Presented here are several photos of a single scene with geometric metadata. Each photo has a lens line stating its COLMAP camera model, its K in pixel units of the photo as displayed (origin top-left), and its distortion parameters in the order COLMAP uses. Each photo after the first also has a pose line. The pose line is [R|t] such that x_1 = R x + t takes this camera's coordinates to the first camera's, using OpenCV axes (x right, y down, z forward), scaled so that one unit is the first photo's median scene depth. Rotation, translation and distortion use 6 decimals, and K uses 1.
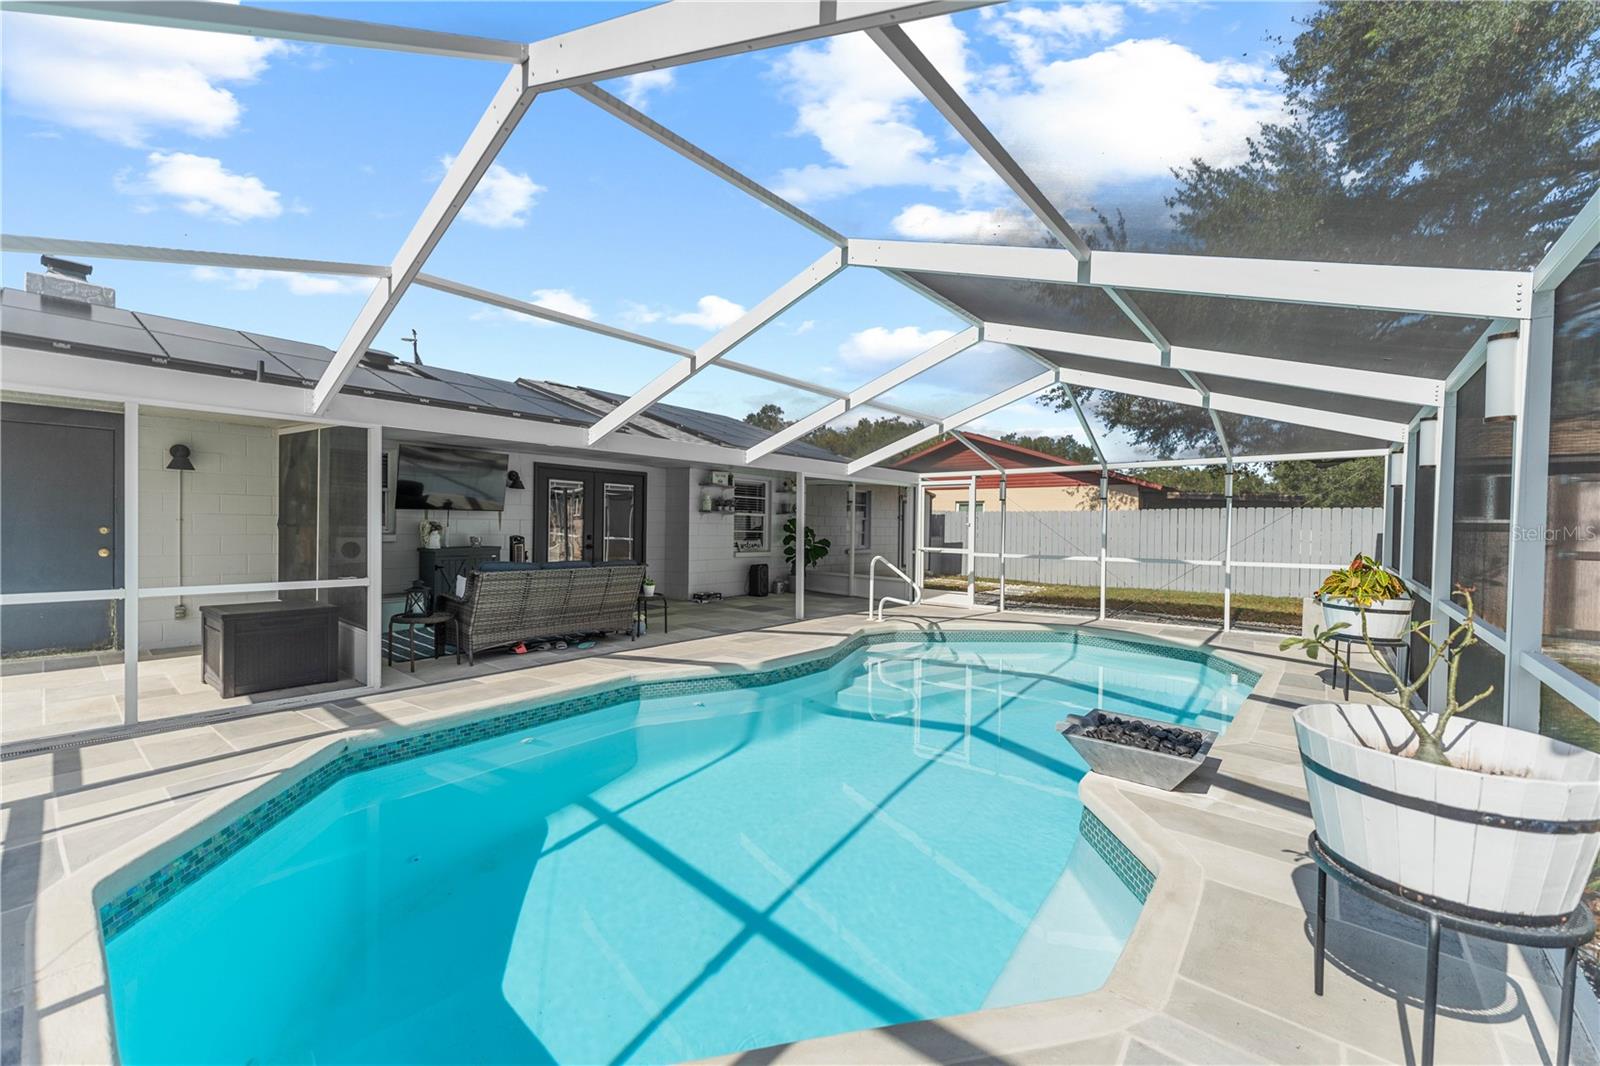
lens RADIAL K [[640.8, 0, 797.6], [0, 640.8, 534.9], [0, 0, 1]] dist [0.001225, -0.000109]
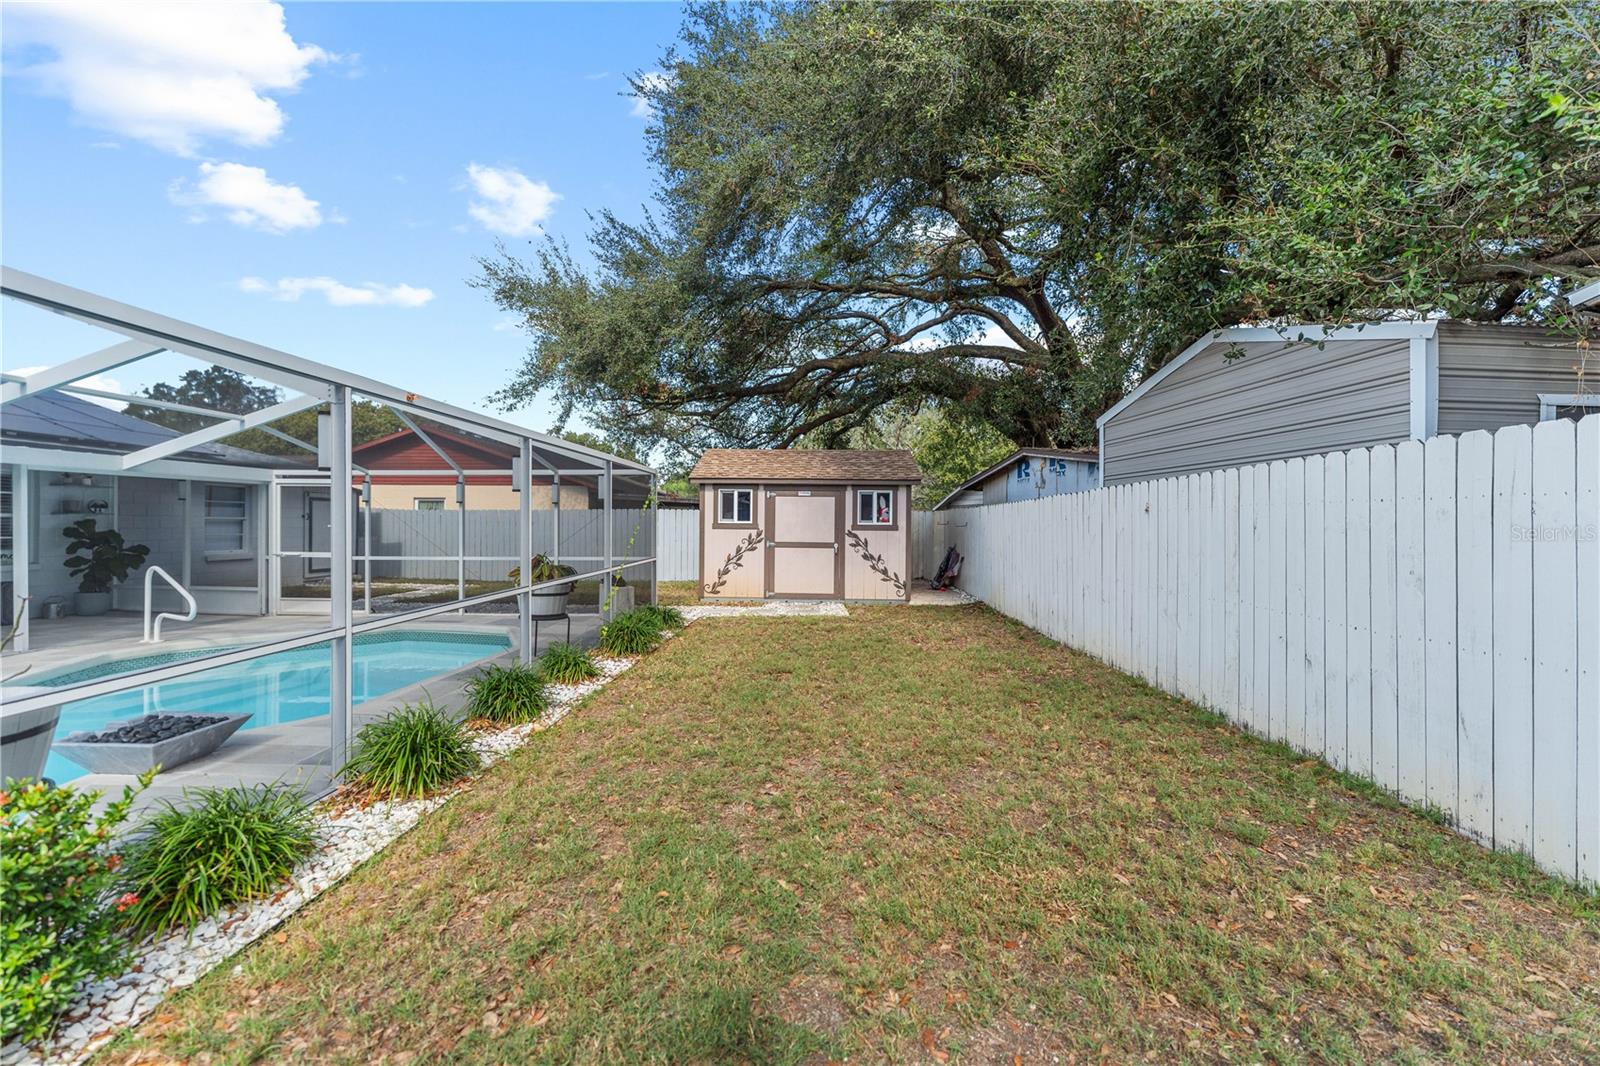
lens RADIAL K [[644.3, 0, 806.9], [0, 644.3, 529.3], [0, 0, 1]] dist [0.000809, 0.000020]
pose [[0.787292, -0.013470, 0.616433, 0.260948], [0.012895, 0.999902, 0.005380, -0.008977], [-0.616445, 0.003713, 0.787389, -0.201460]]
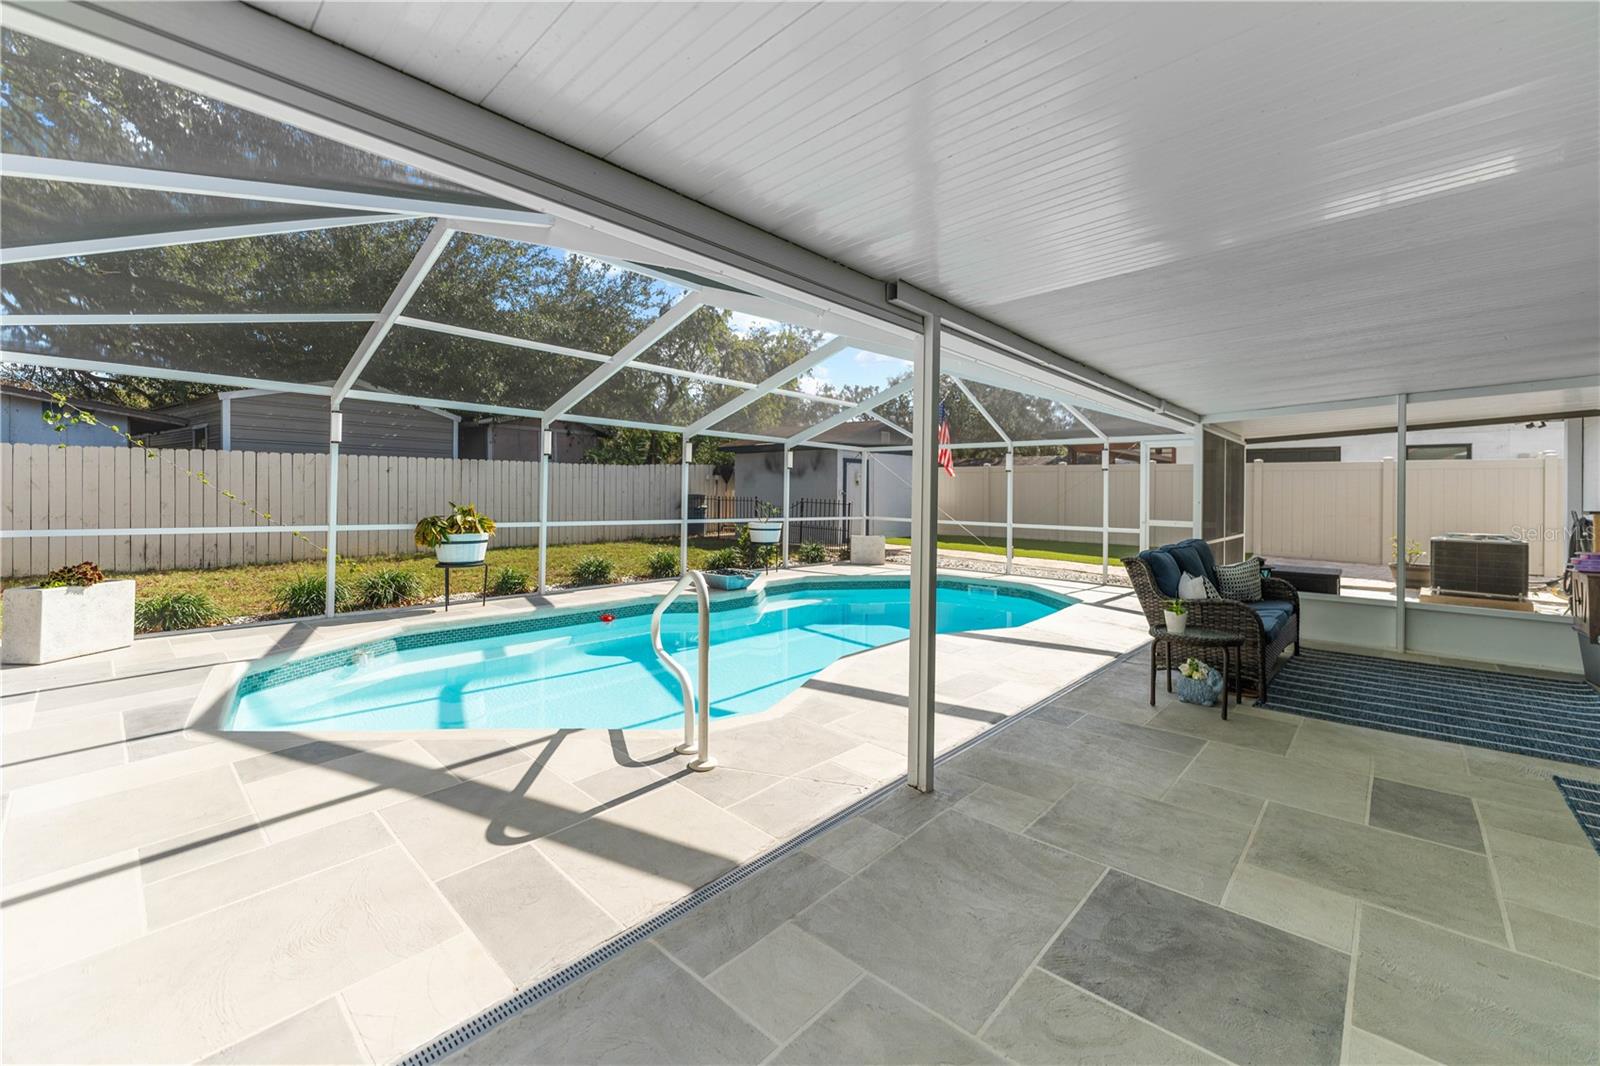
lens RADIAL K [[654.4, 0, 800.7], [0, 654.4, 491.0], [0, 0, 1]] dist [0.000653, 0.000031]
pose [[-0.998447, -0.028377, 0.047932, 0.045598], [-0.027902, 0.999555, 0.010552, -0.016149], [-0.048210, 0.009199, -0.998795, 1.257099]]
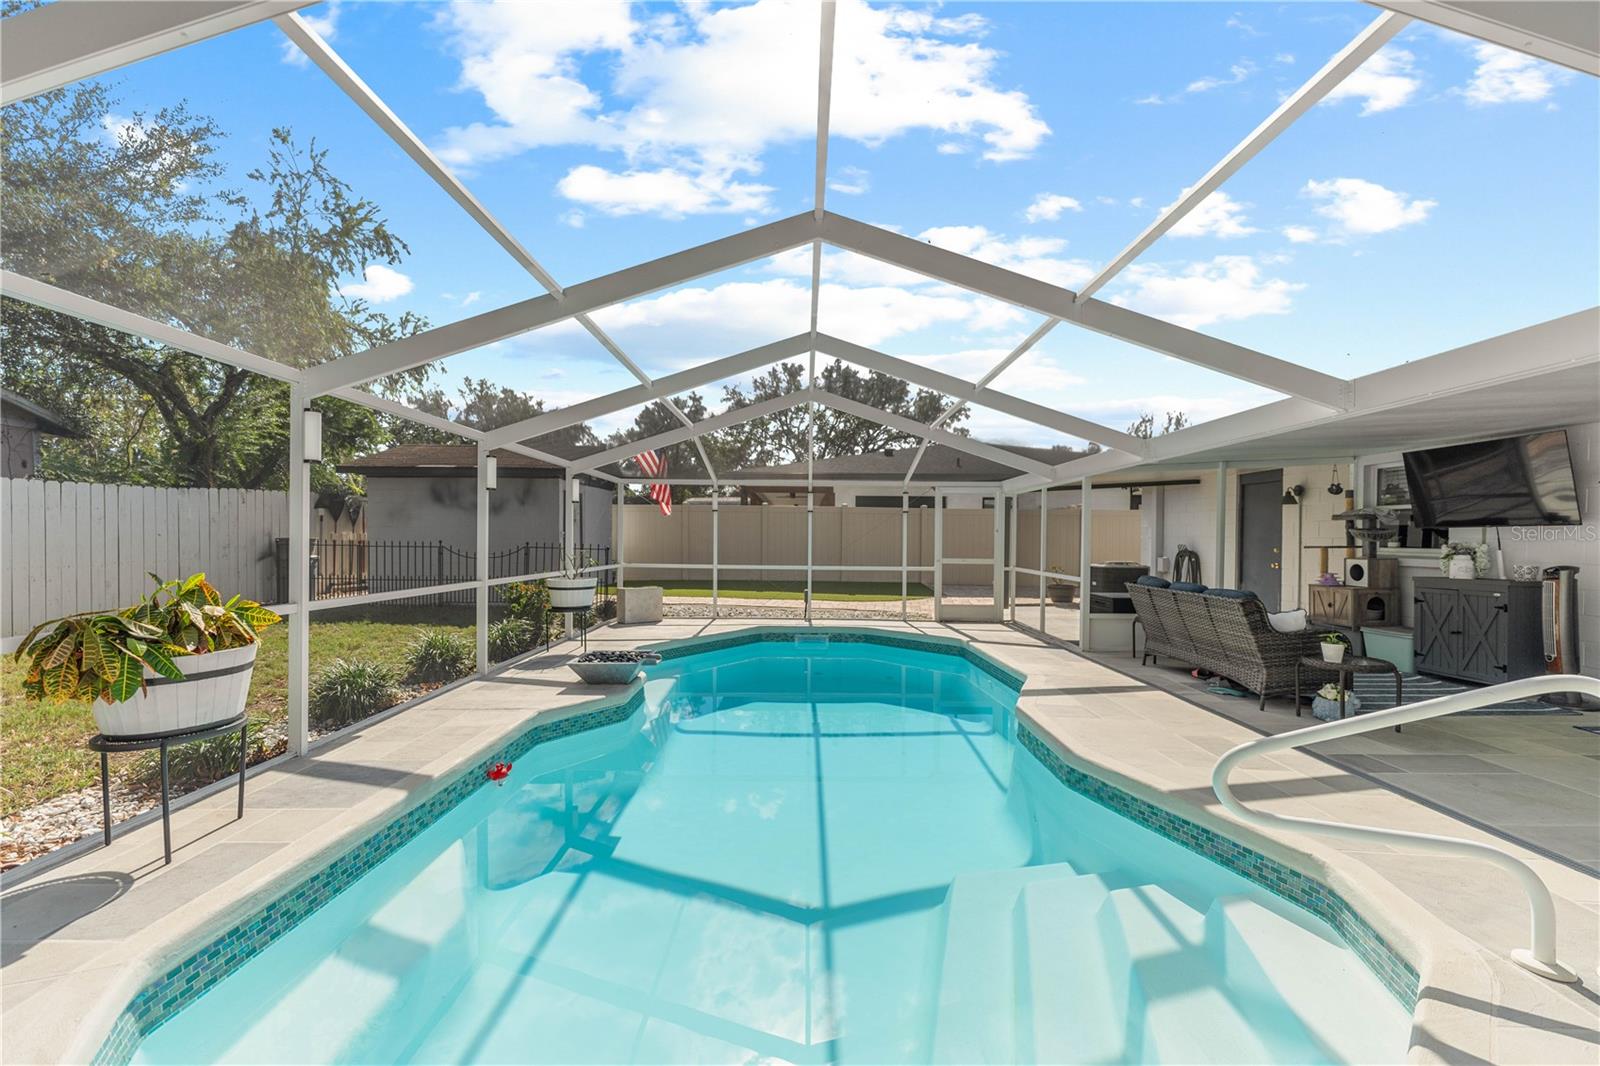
lens RADIAL K [[648.1, 0, 804.1], [0, 648.1, 538.2], [0, 0, 1]] dist [0.003571, 0.000118]
pose [[-0.775765, -0.018790, -0.630742, 0.430362], [-0.026792, 0.999636, 0.003172, -0.007624], [0.630452, 0.019359, -0.775986, 0.932767]]
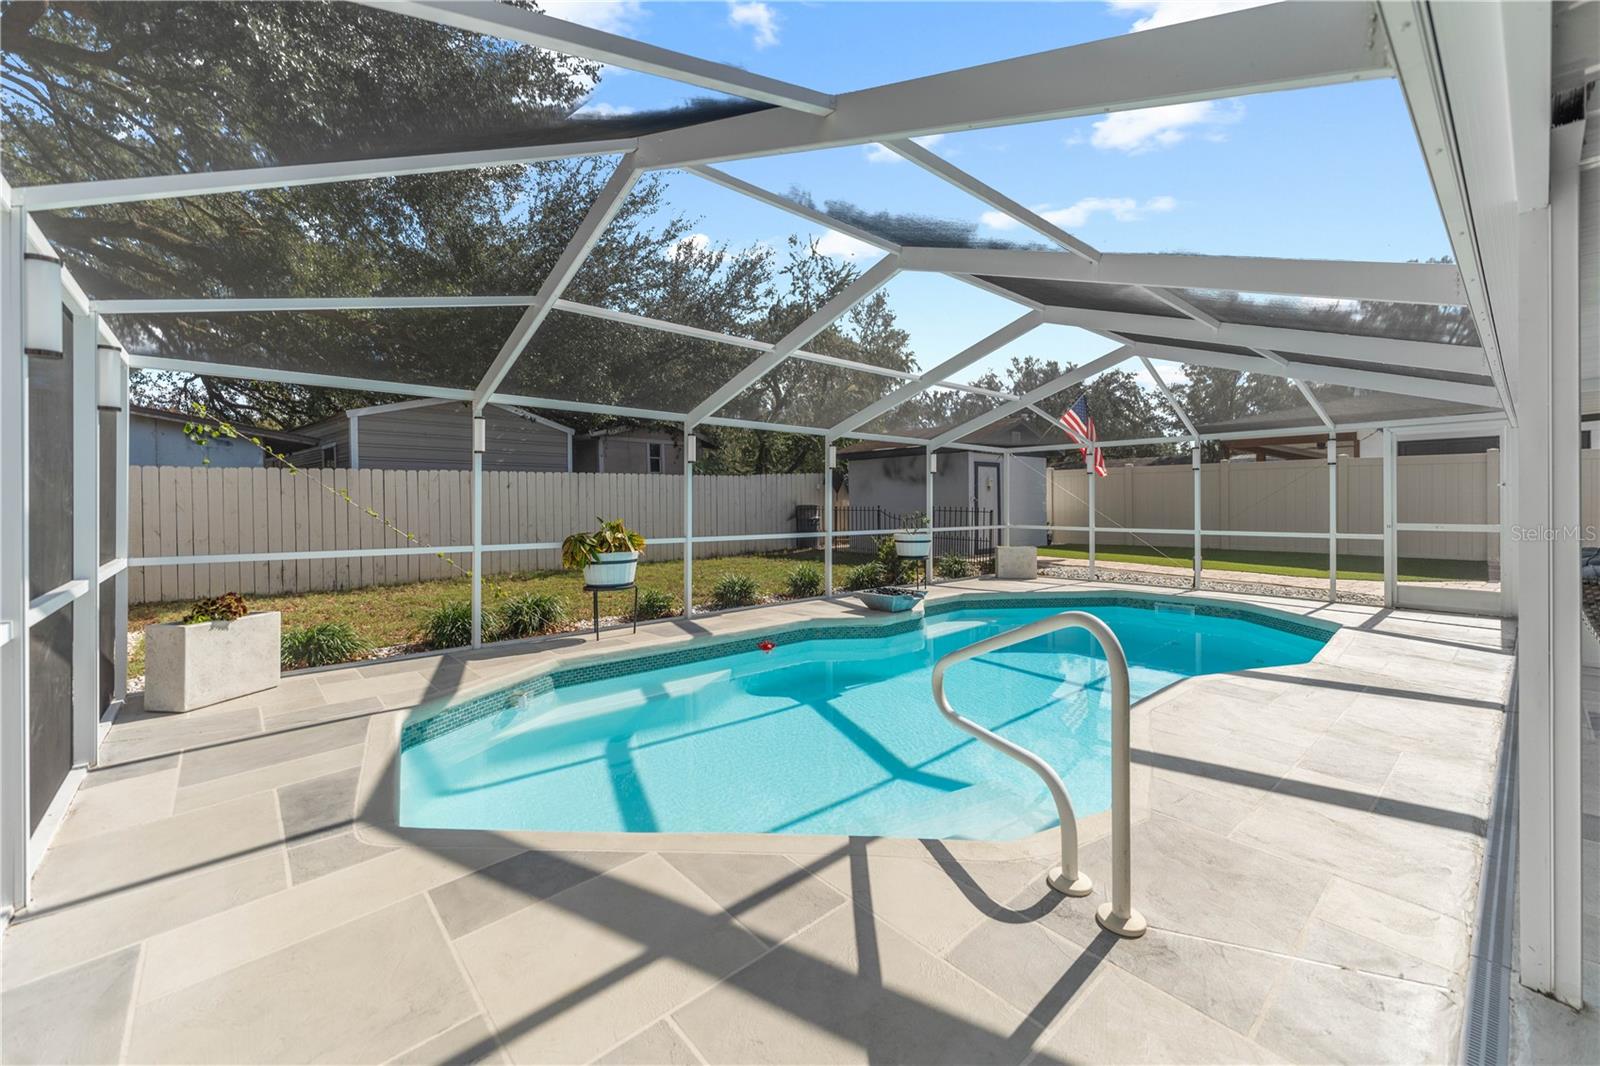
lens RADIAL K [[651.3, 0, 802.8], [0, 651.3, 499.2], [0, 0, 1]] dist [0.001829, 0.000072]
pose [[-0.988500, -0.006785, 0.151065, 0.172272], [-0.005543, 0.999947, 0.008643, -0.009599], [-0.151116, 0.007707, -0.988486, 1.154506]]
